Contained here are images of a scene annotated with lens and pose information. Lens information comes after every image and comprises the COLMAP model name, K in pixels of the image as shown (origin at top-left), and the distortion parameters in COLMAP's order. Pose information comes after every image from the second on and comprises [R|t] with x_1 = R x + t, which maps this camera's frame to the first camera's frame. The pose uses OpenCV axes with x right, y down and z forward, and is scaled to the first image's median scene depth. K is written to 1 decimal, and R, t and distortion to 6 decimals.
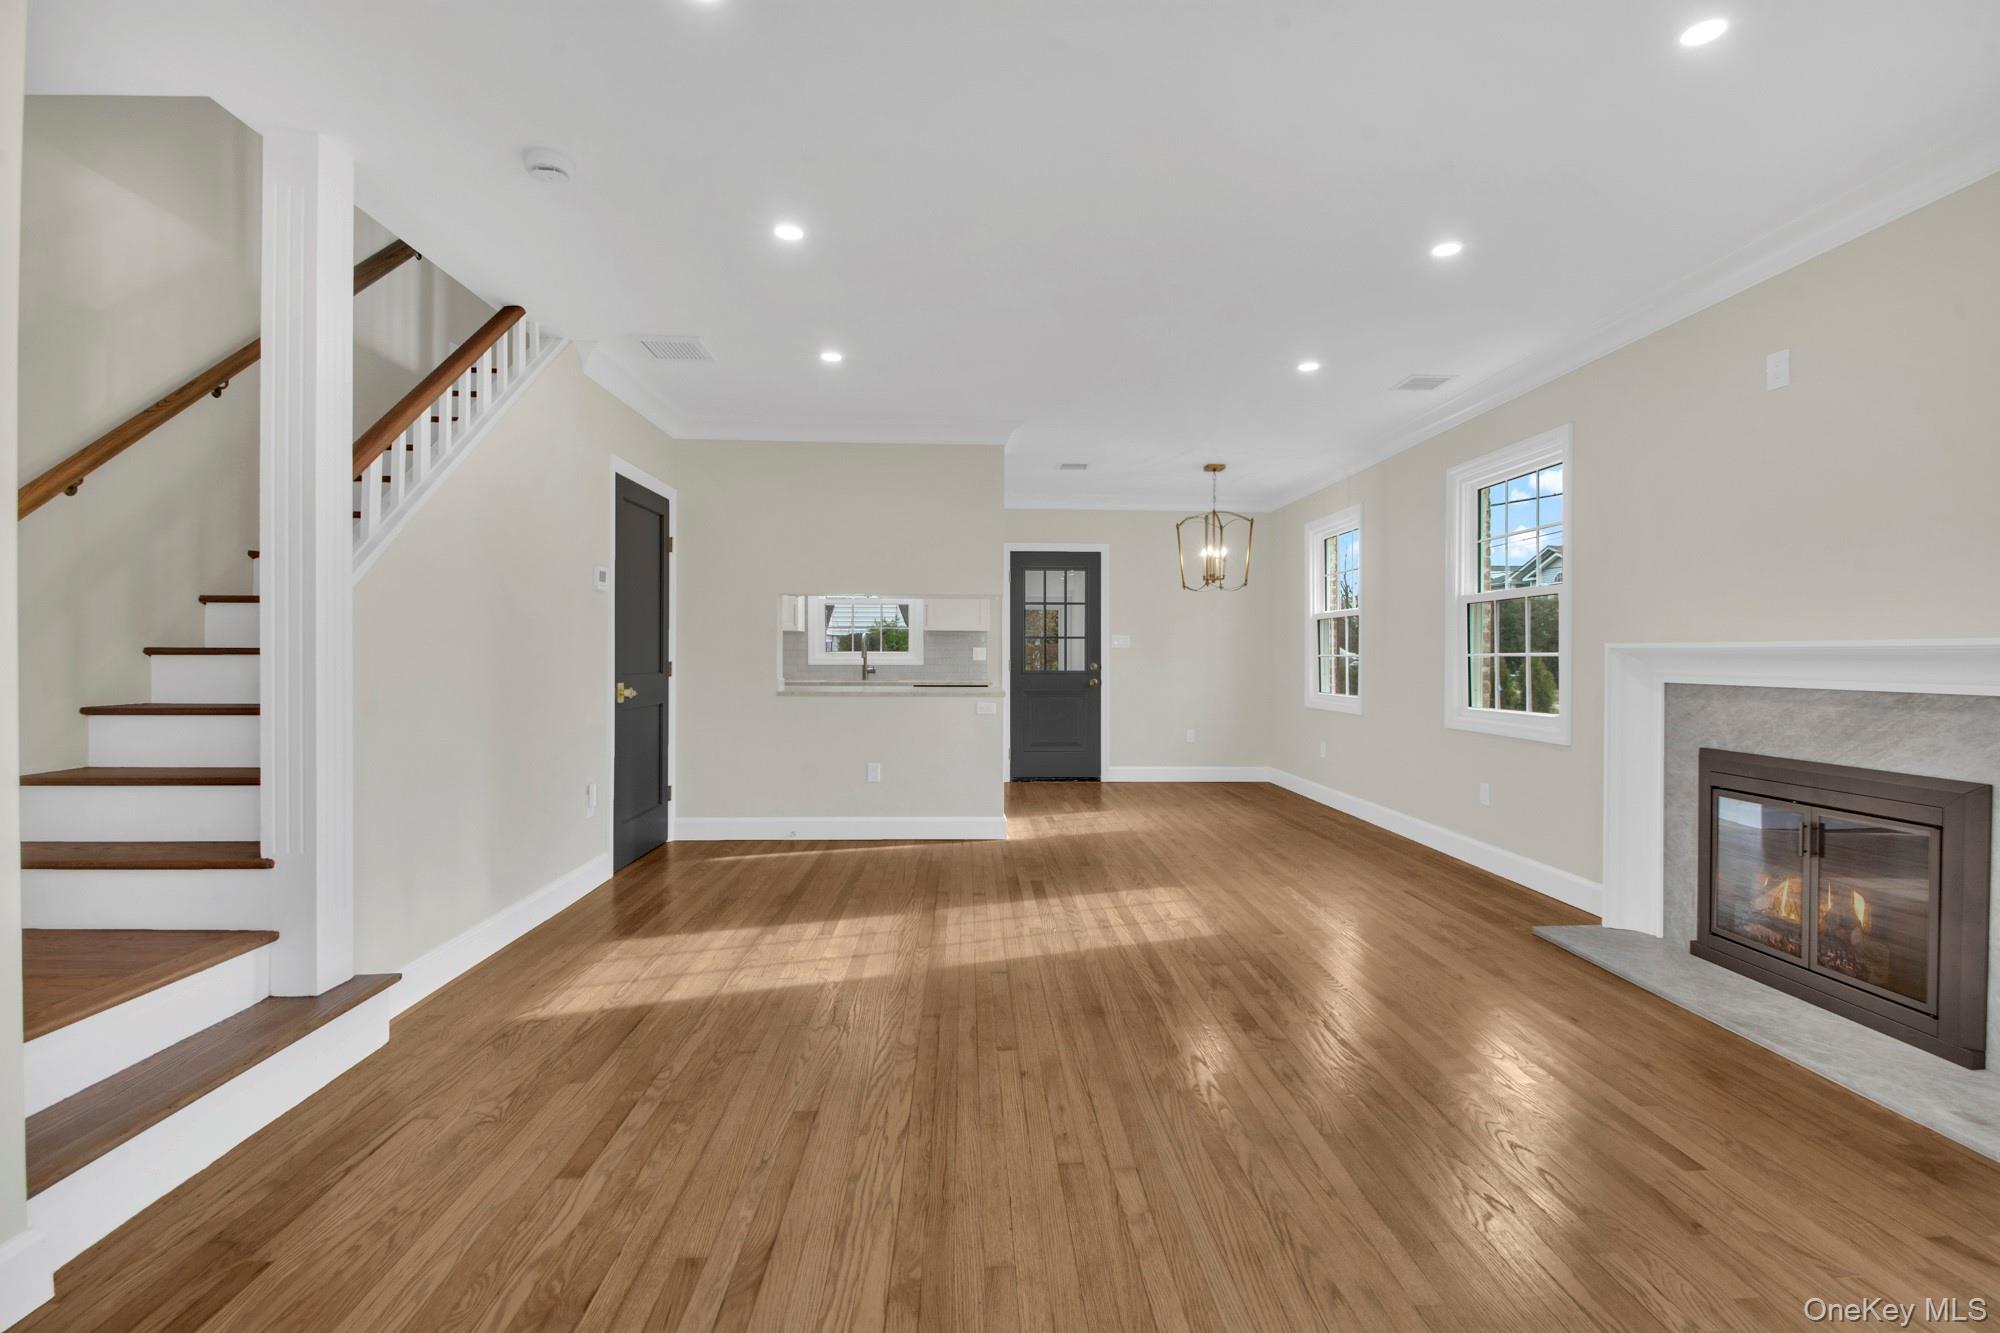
lens RADIAL K [[879.6, 0, 1007.7], [0, 879.6, 662.0], [0, 0, 1]] dist [0.011669, -0.016092]
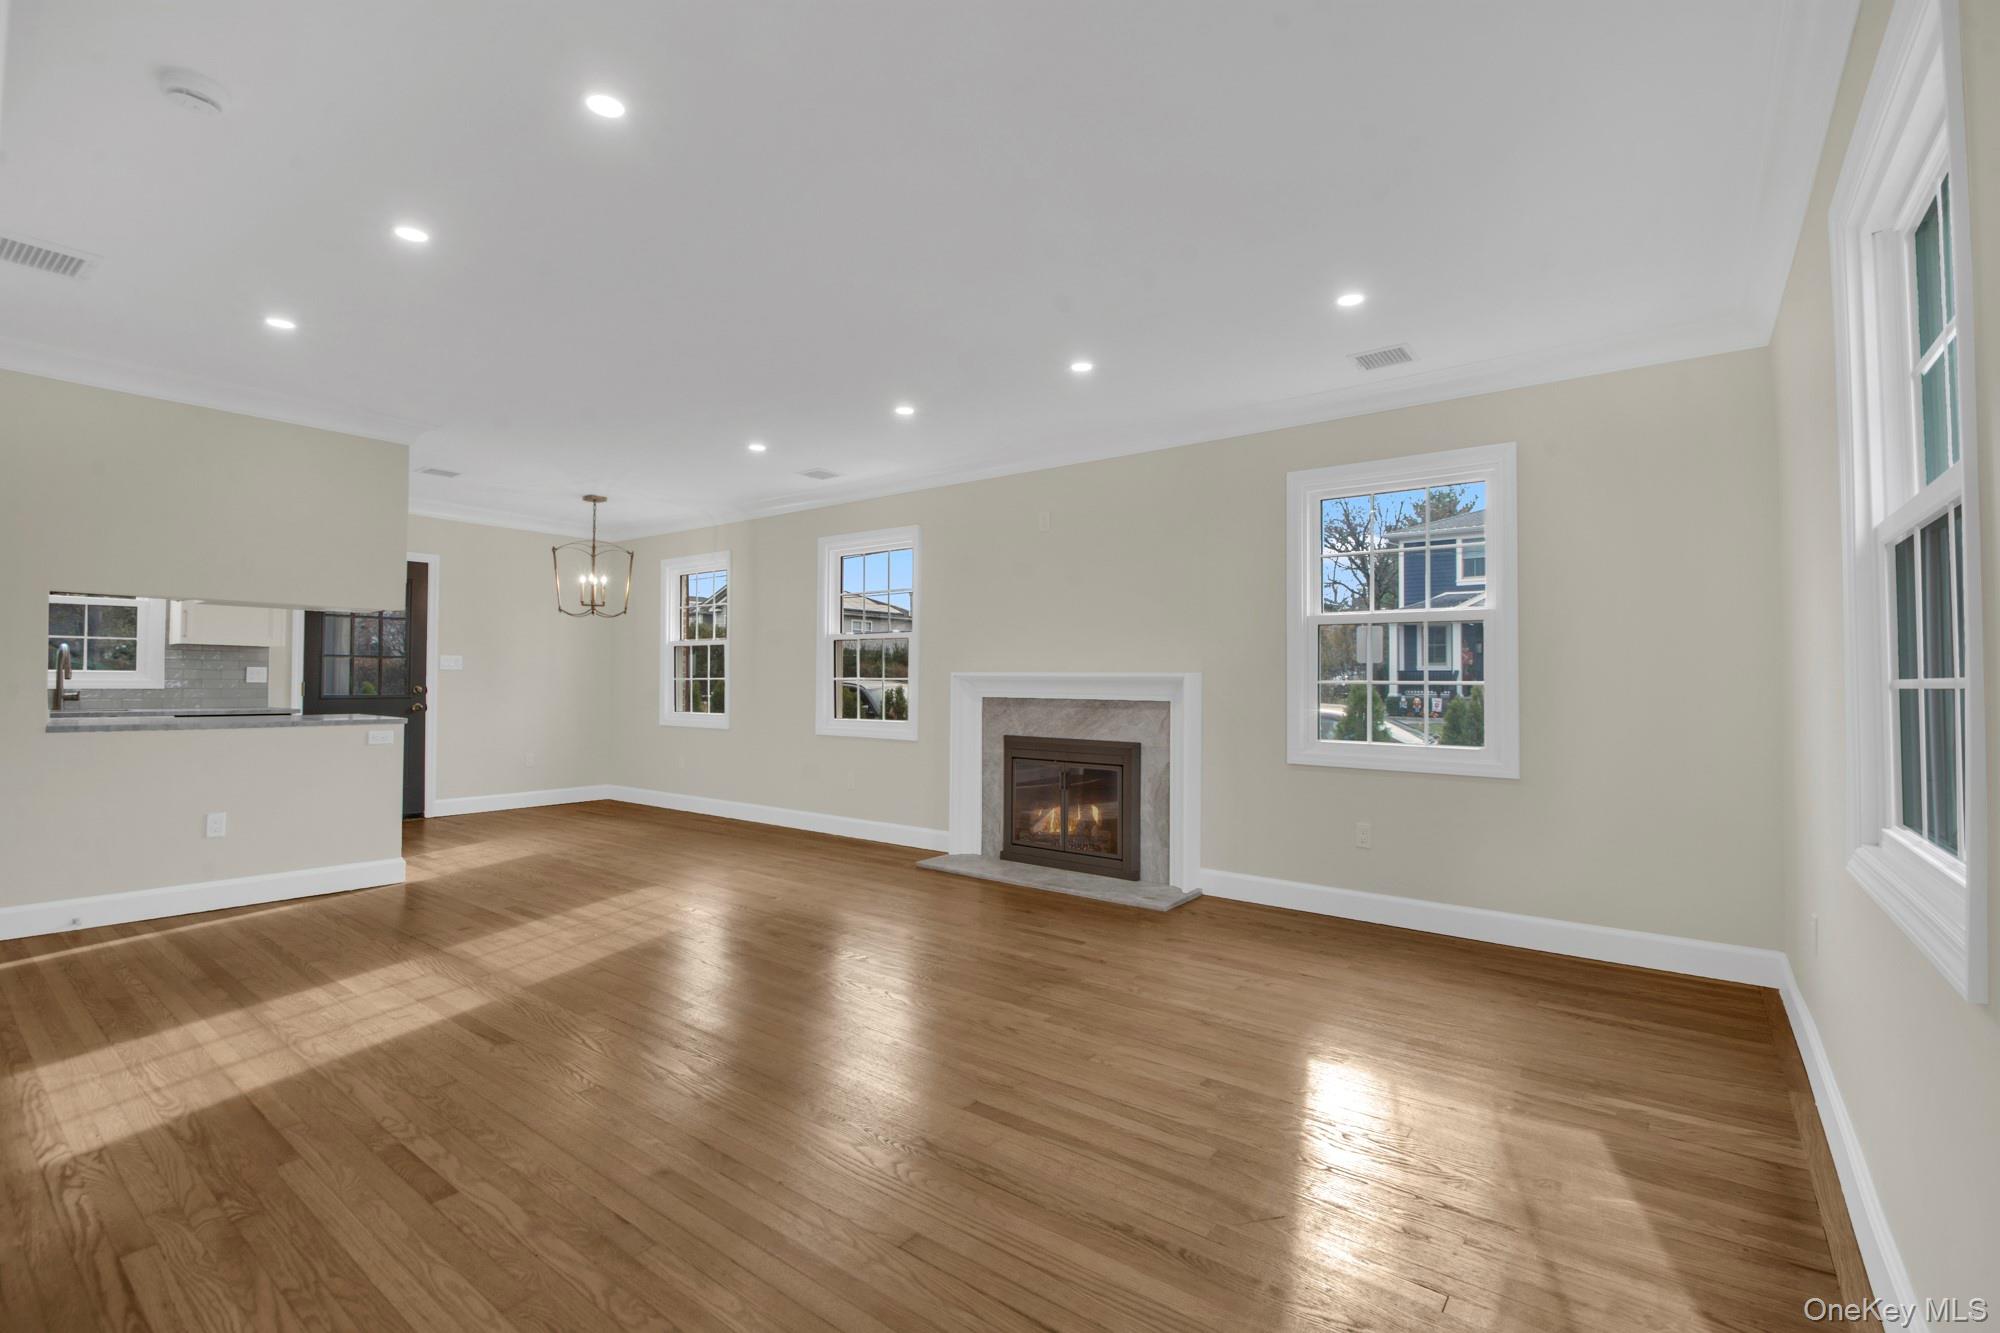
lens RADIAL K [[879.6, 0, 1007.7], [0, 879.6, 662.0], [0, 0, 1]] dist [0.011669, -0.016092]
pose [[0.640761, 0.018209, 0.767524, -0.497016], [0.000893, 0.999700, -0.024462, -0.001879], [-0.767740, 0.016360, 0.640553, -0.085225]]
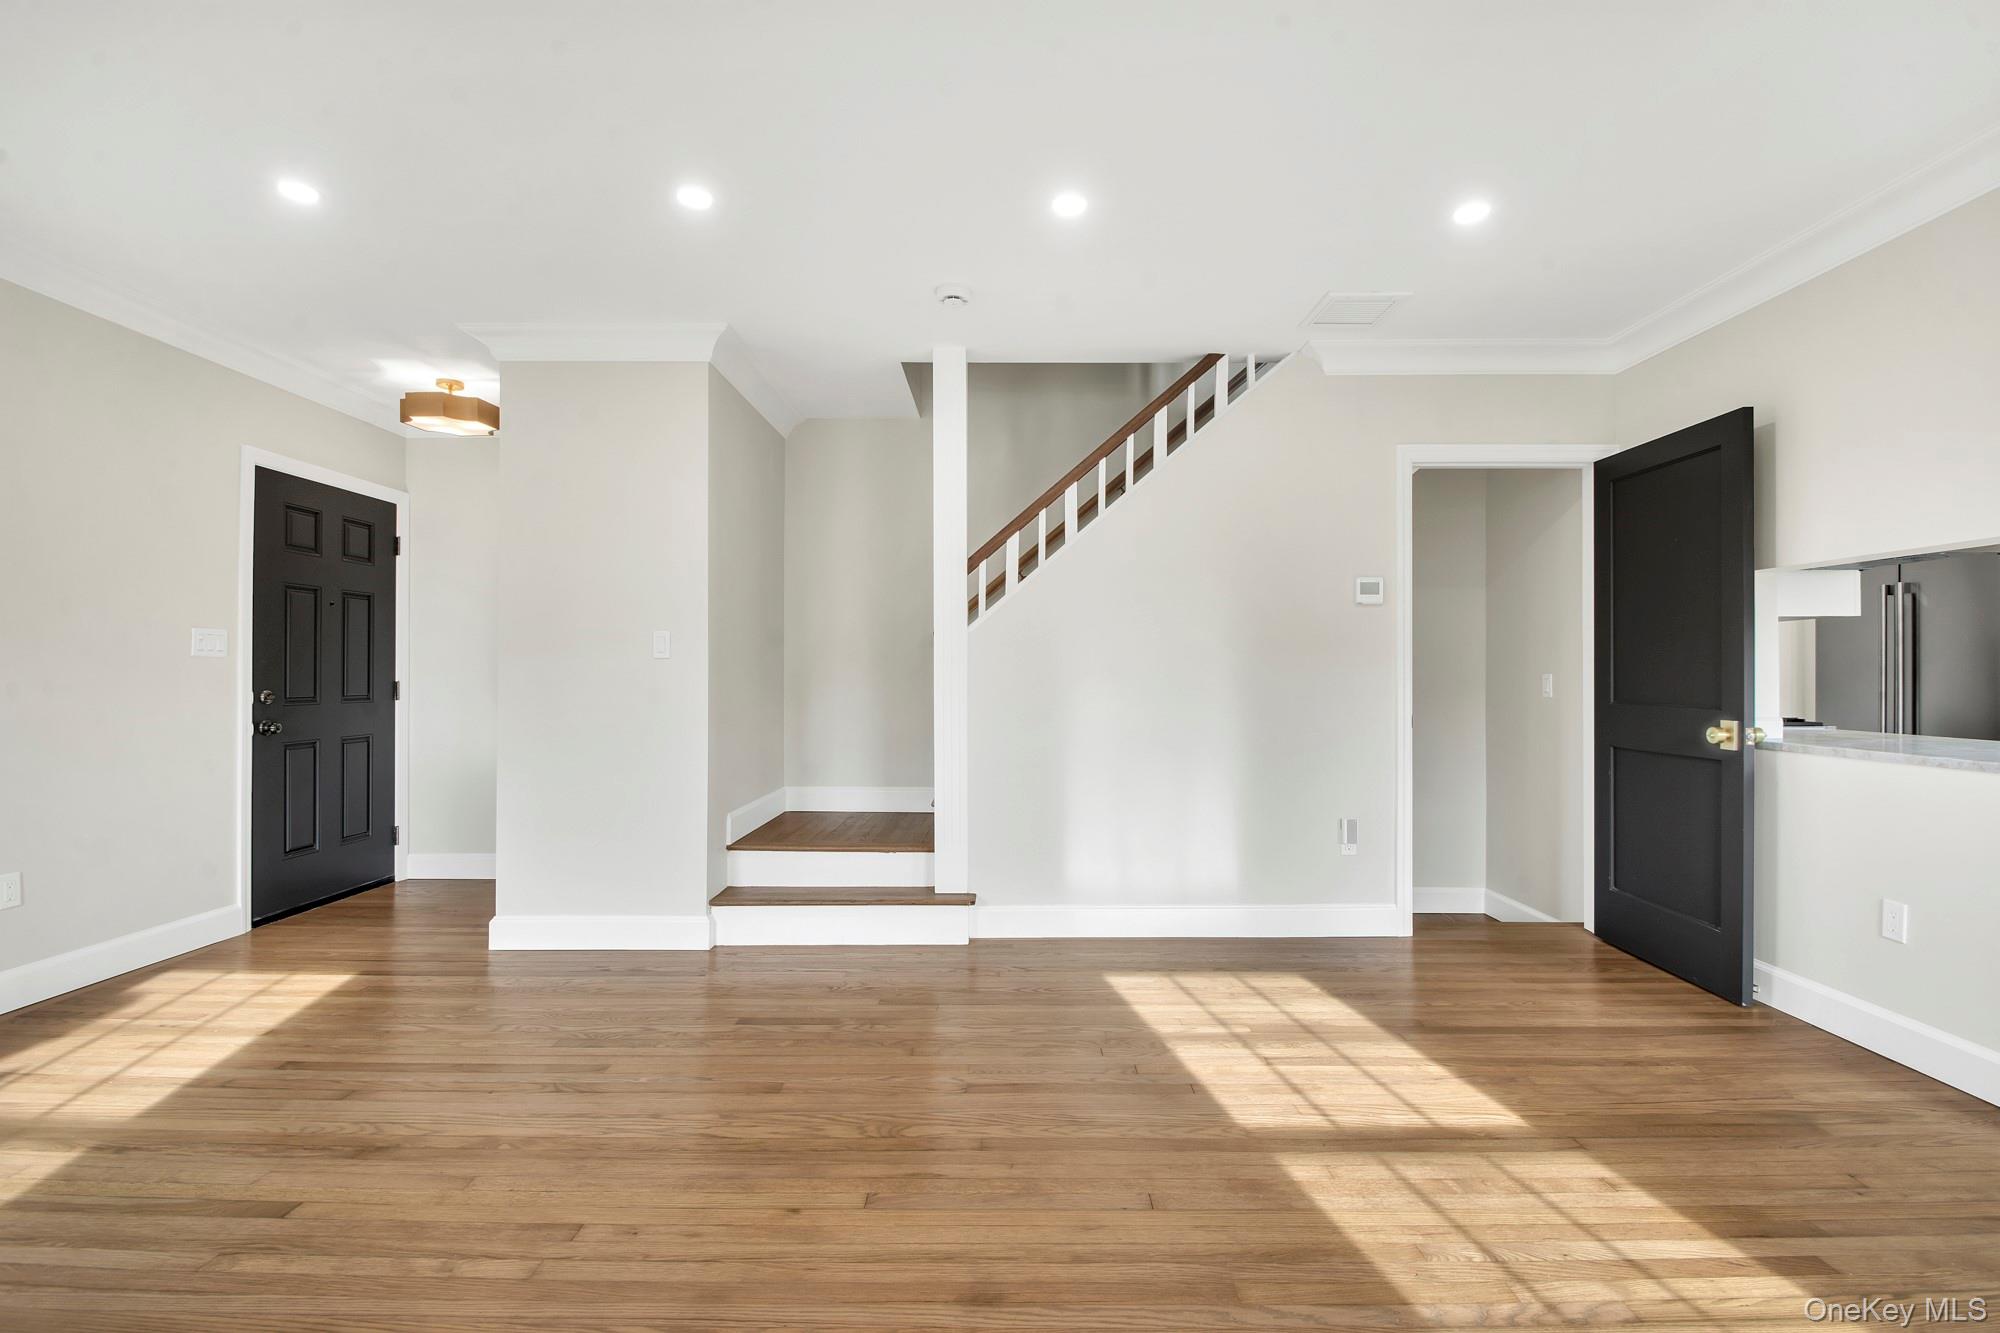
lens RADIAL K [[879.6, 0, 1007.7], [0, 879.6, 662.0], [0, 0, 1]] dist [0.011669, -0.016092]
pose [[-0.054234, -0.014167, -0.998428, 0.578172], [-0.007495, 0.999877, -0.013781, -0.010818], [0.998500, 0.006736, -0.054334, 0.886443]]
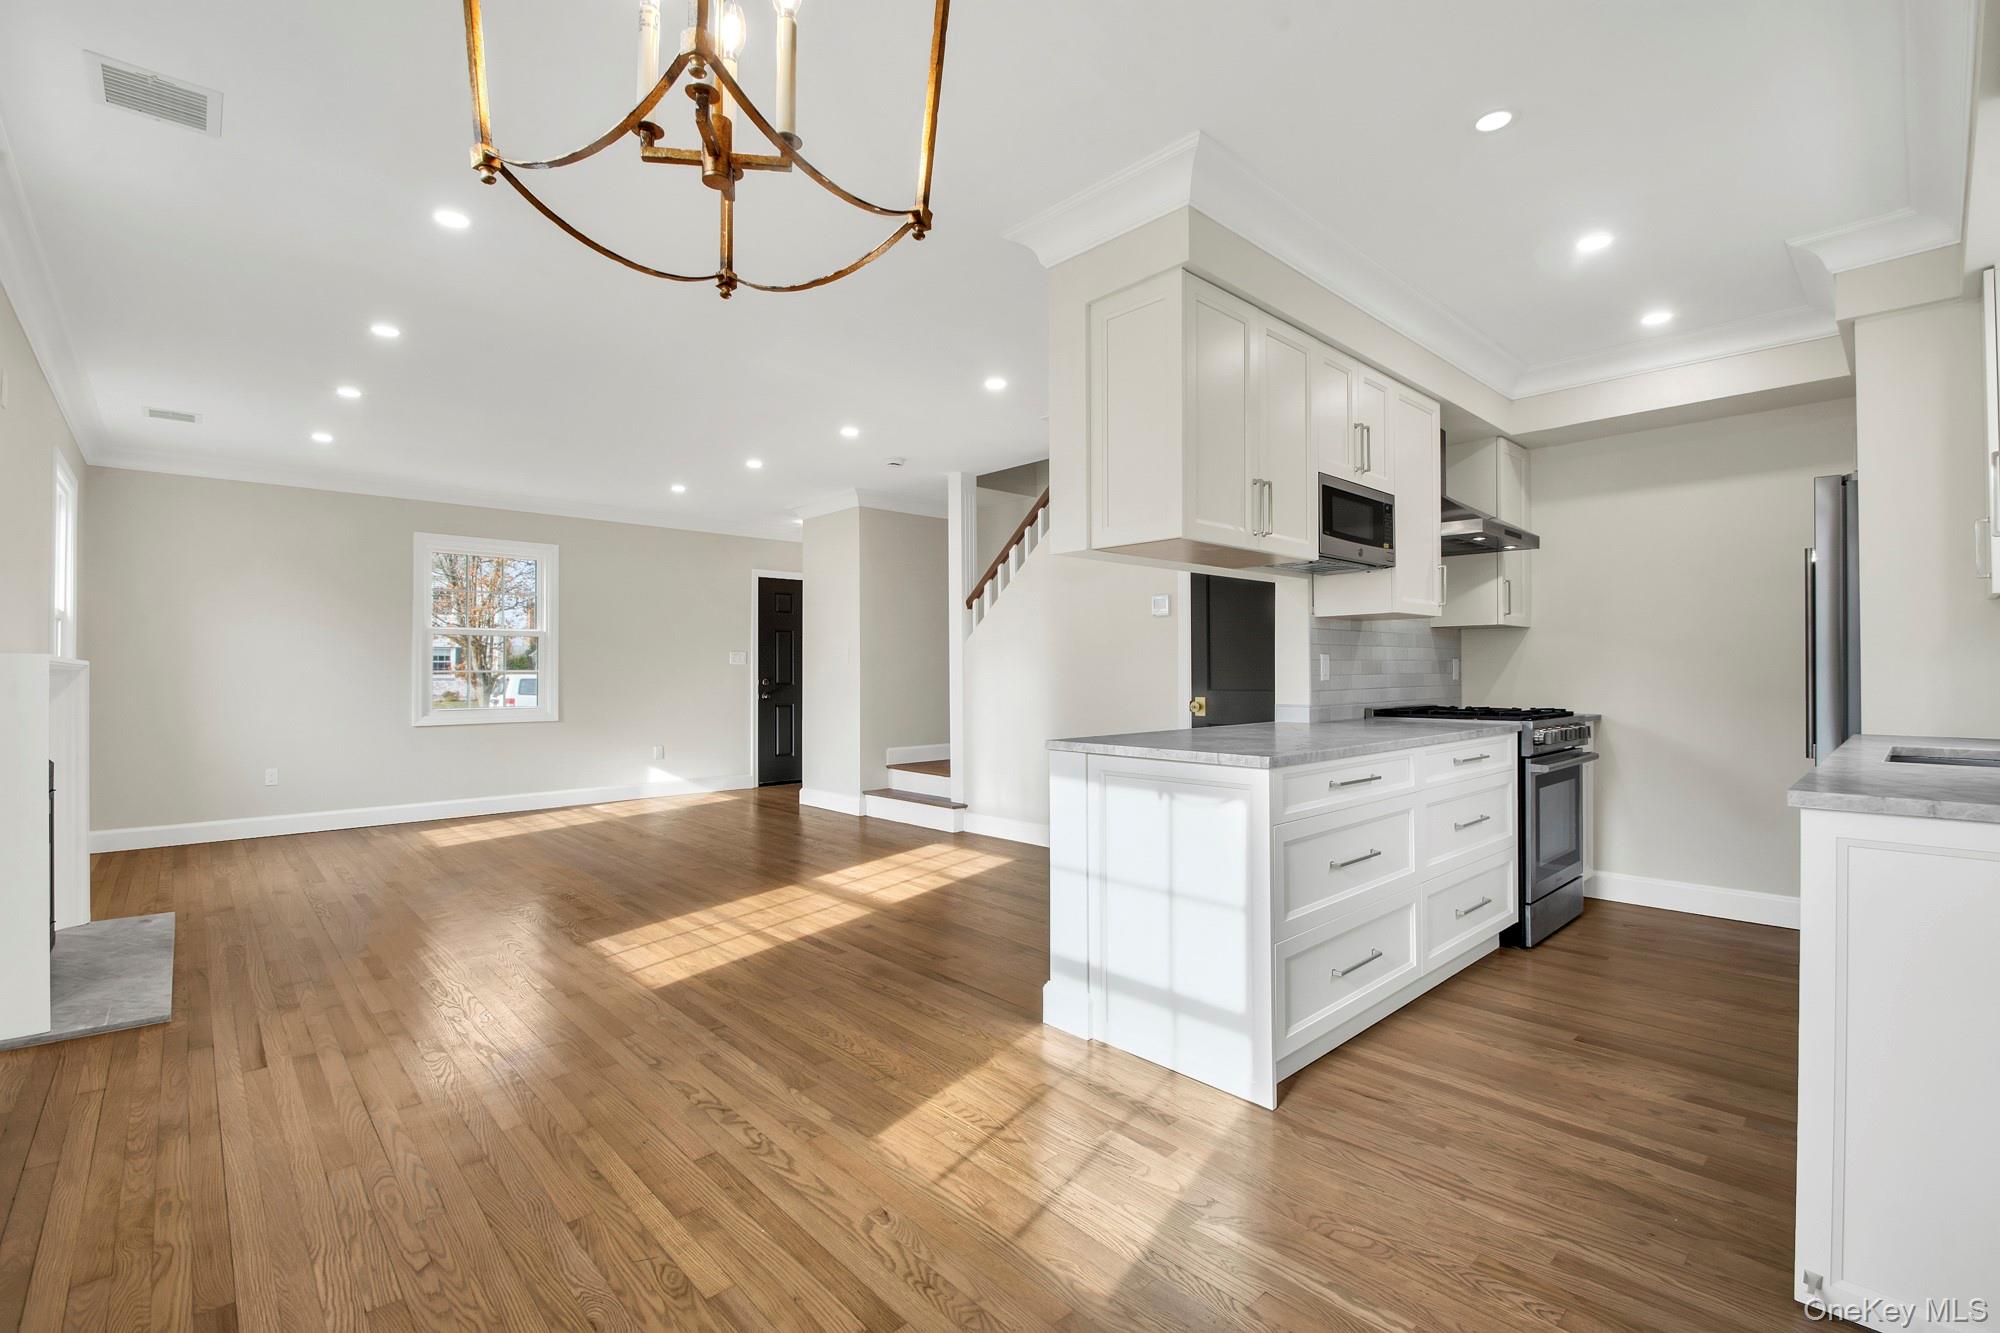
lens RADIAL K [[879.6, 0, 1007.7], [0, 879.6, 662.0], [0, 0, 1]] dist [0.011669, -0.016092]
pose [[-0.763120, -0.010271, -0.646175, 0.578714], [-0.005057, 0.999938, -0.009923, -0.010569], [0.646237, -0.004305, -0.763125, 2.271477]]
